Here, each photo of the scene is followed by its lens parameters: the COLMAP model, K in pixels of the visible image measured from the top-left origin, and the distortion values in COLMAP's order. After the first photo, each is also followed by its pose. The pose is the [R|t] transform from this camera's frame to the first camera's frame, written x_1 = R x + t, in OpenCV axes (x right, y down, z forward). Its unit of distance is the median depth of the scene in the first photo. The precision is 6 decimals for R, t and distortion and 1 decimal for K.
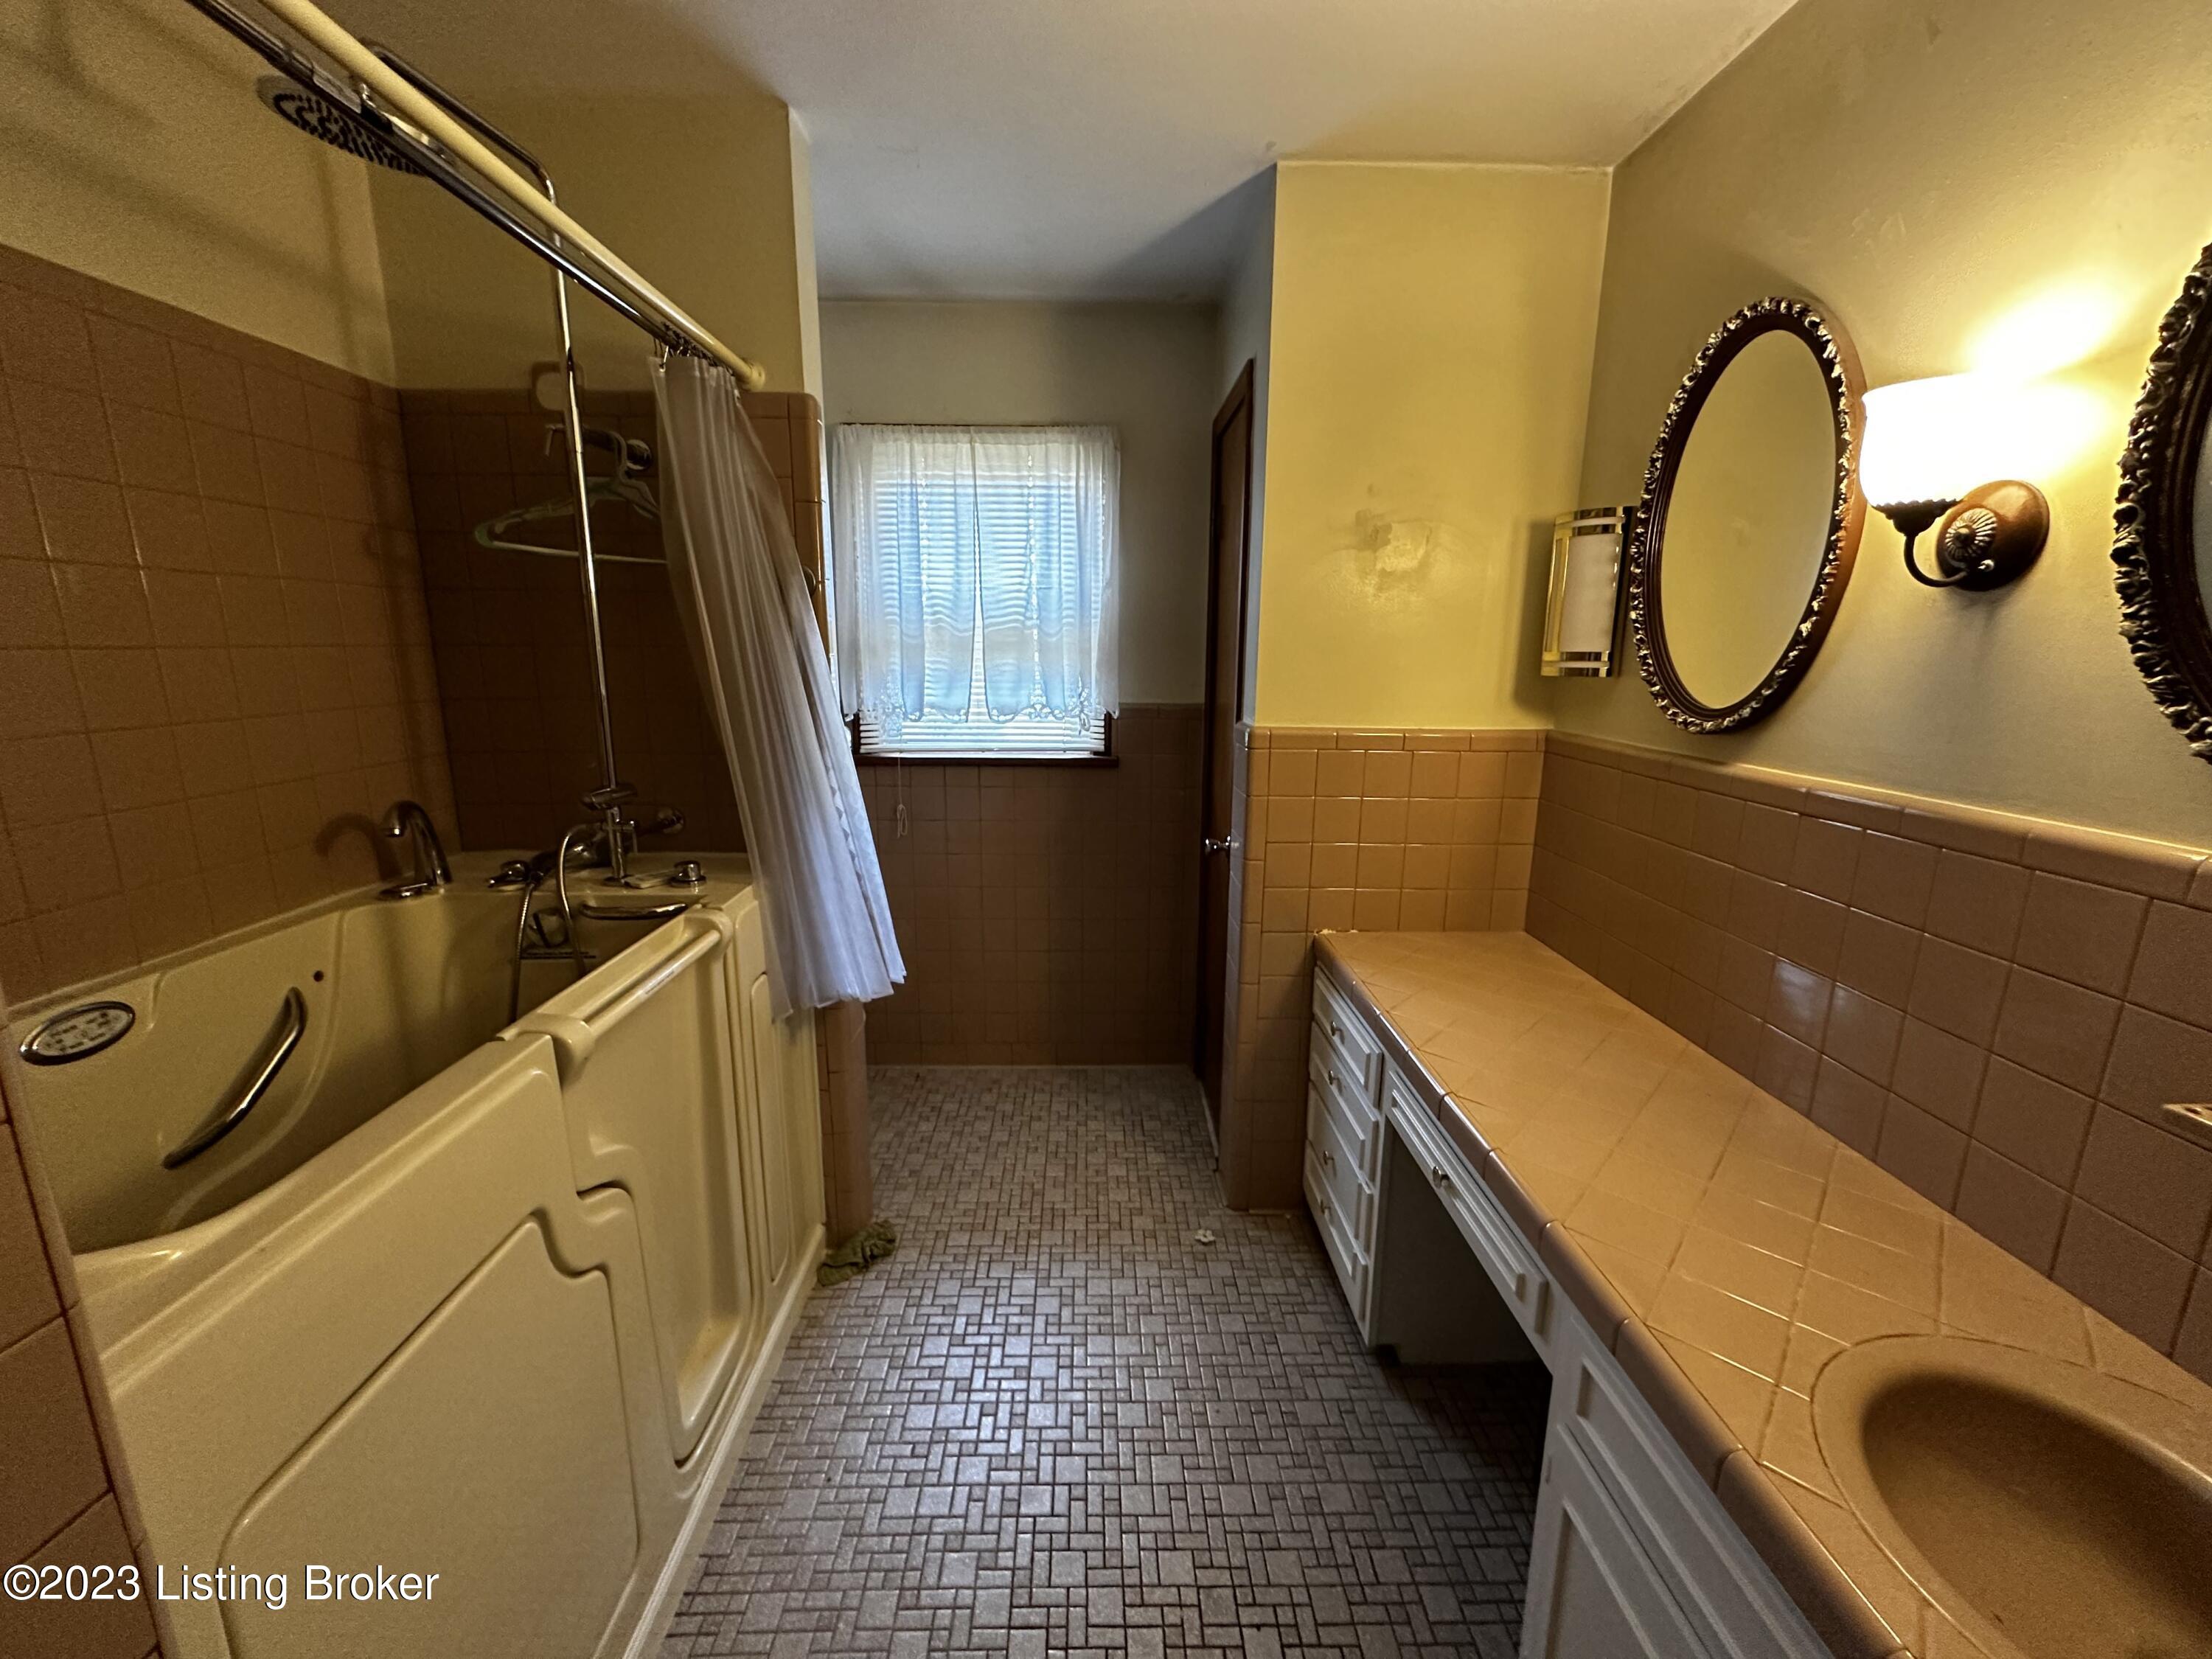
lens RADIAL K [[886.0, 0, 1107.0], [0, 886.0, 830.5], [0, 0, 1]] dist [-0.002363, 0.000210]
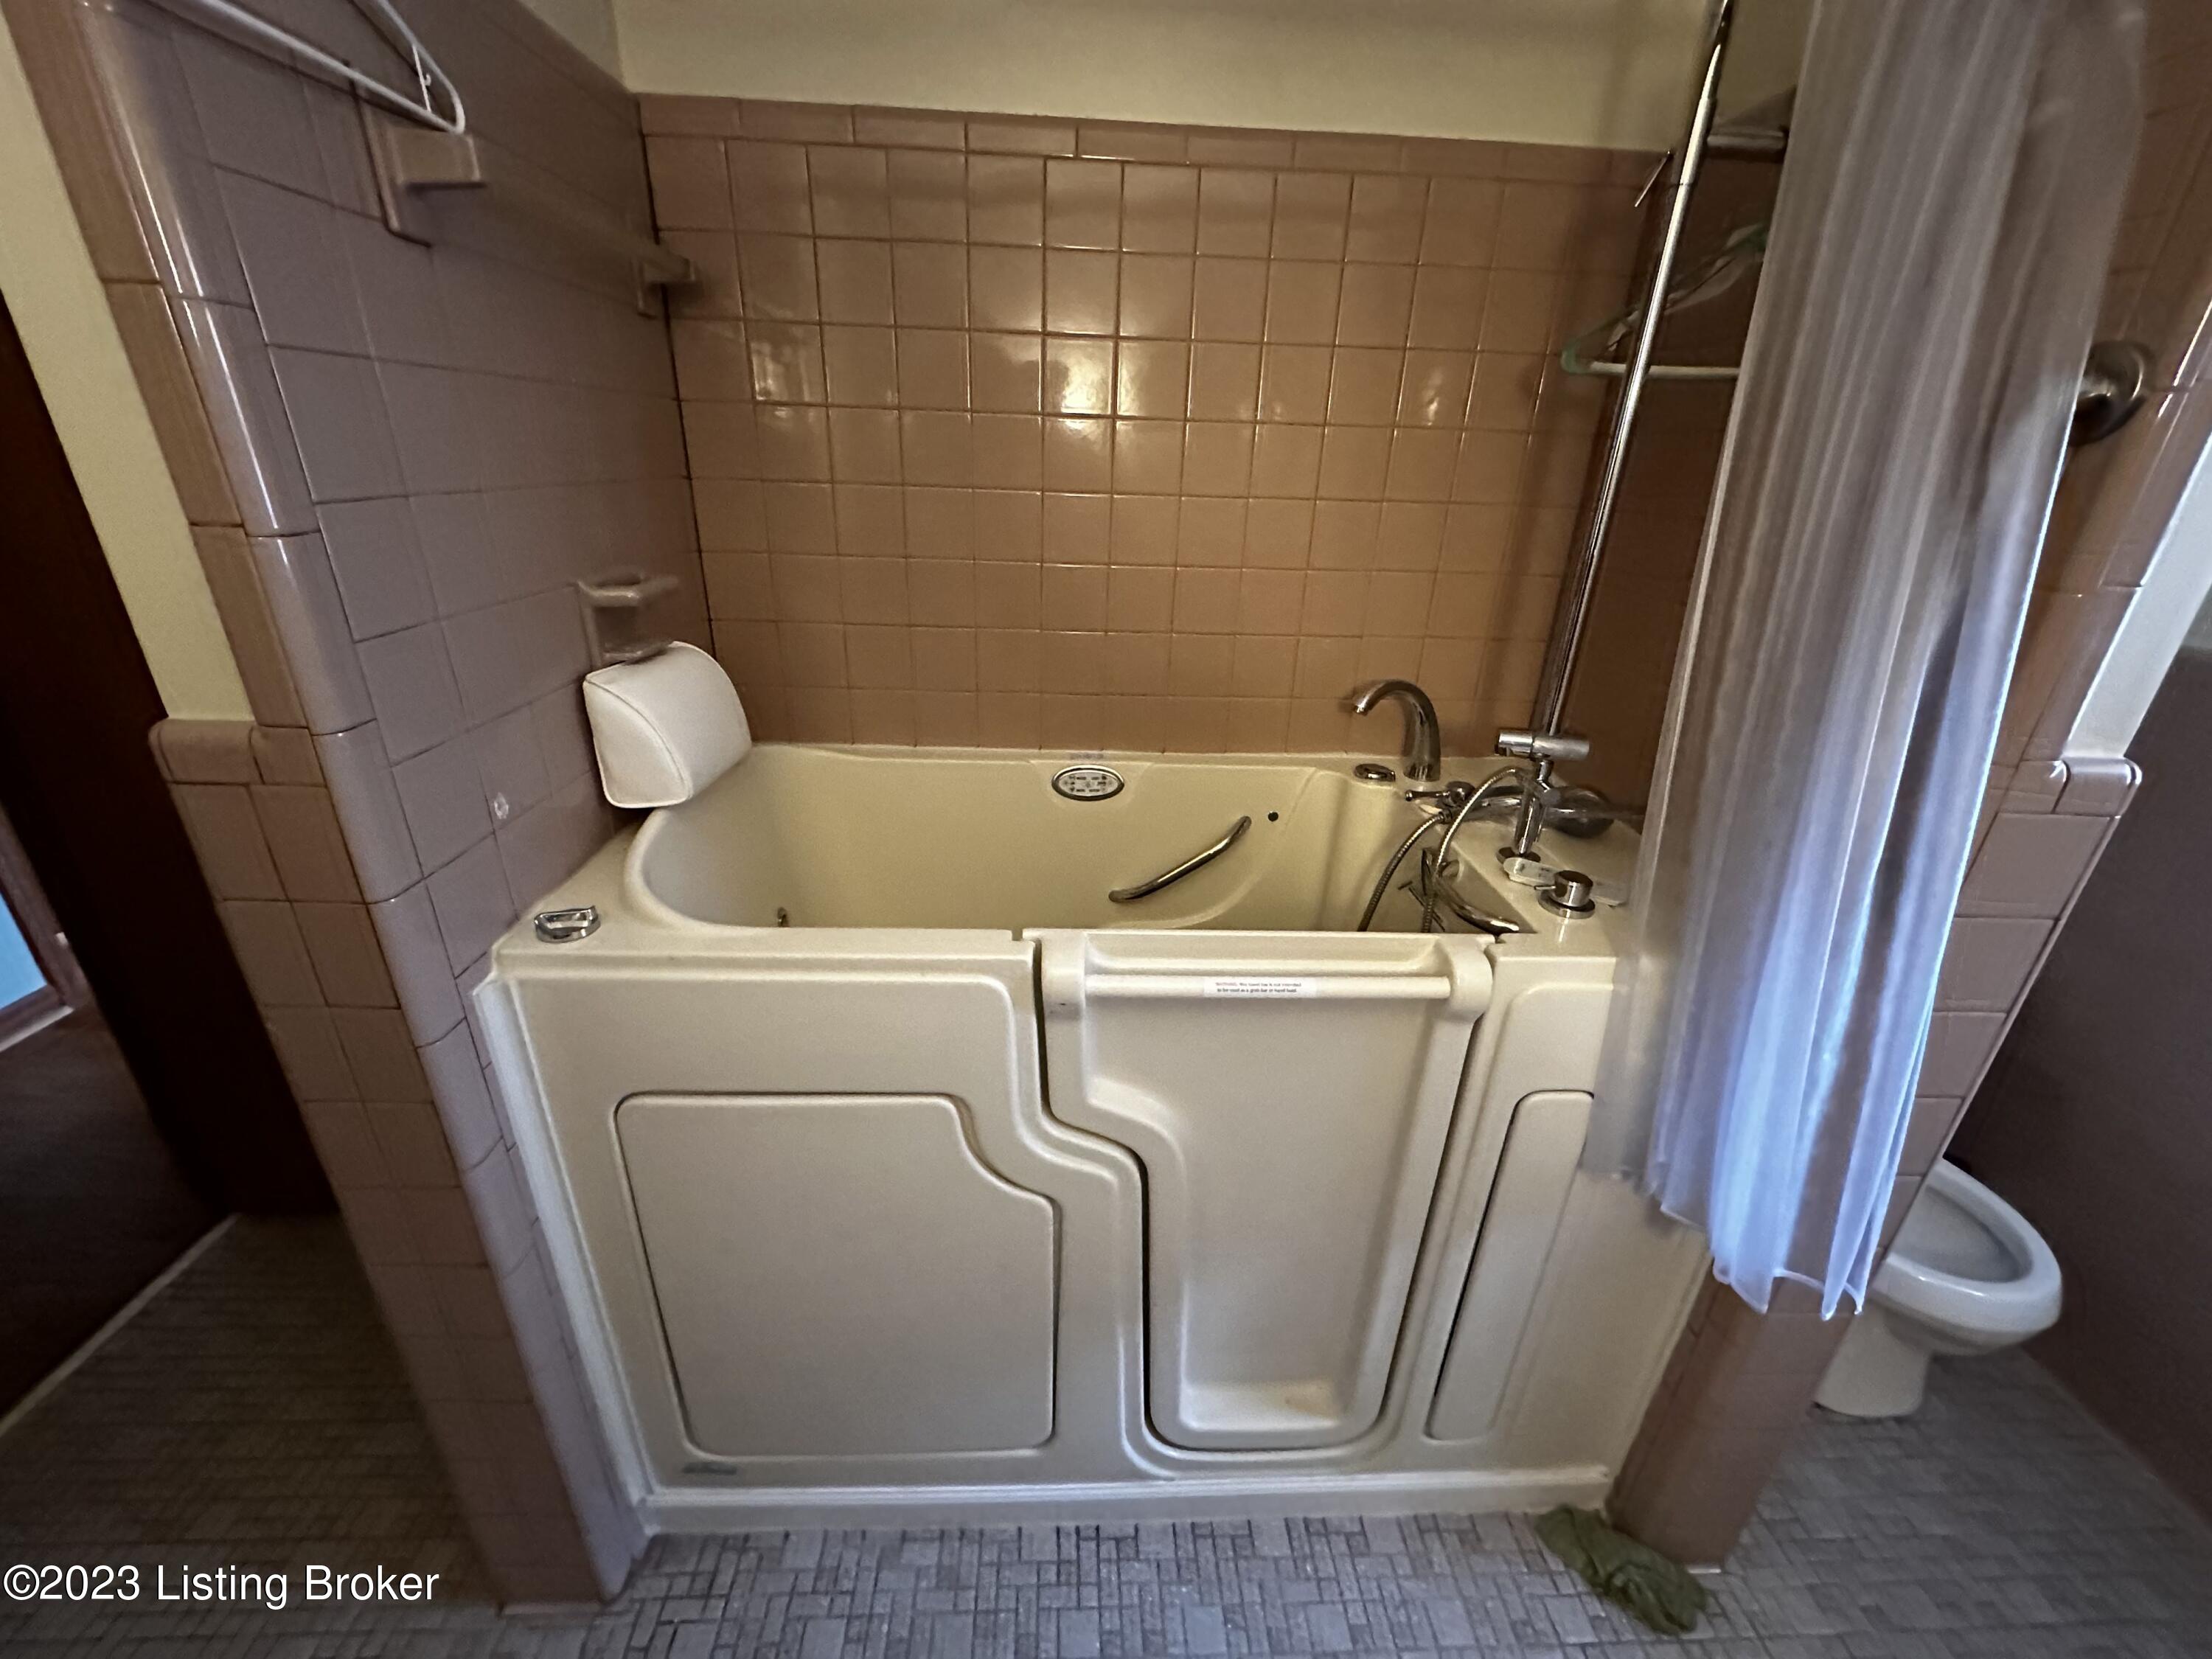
lens RADIAL K [[886.0, 0, 1106.2], [0, 886.0, 831.6], [0, 0, 1]] dist [-0.002363, 0.000210]
pose [[0.017737, 0.387222, -0.921816, 0.116311], [-0.237818, 0.897135, 0.372278, -0.176087], [0.971148, 0.212621, 0.108001, 0.689380]]
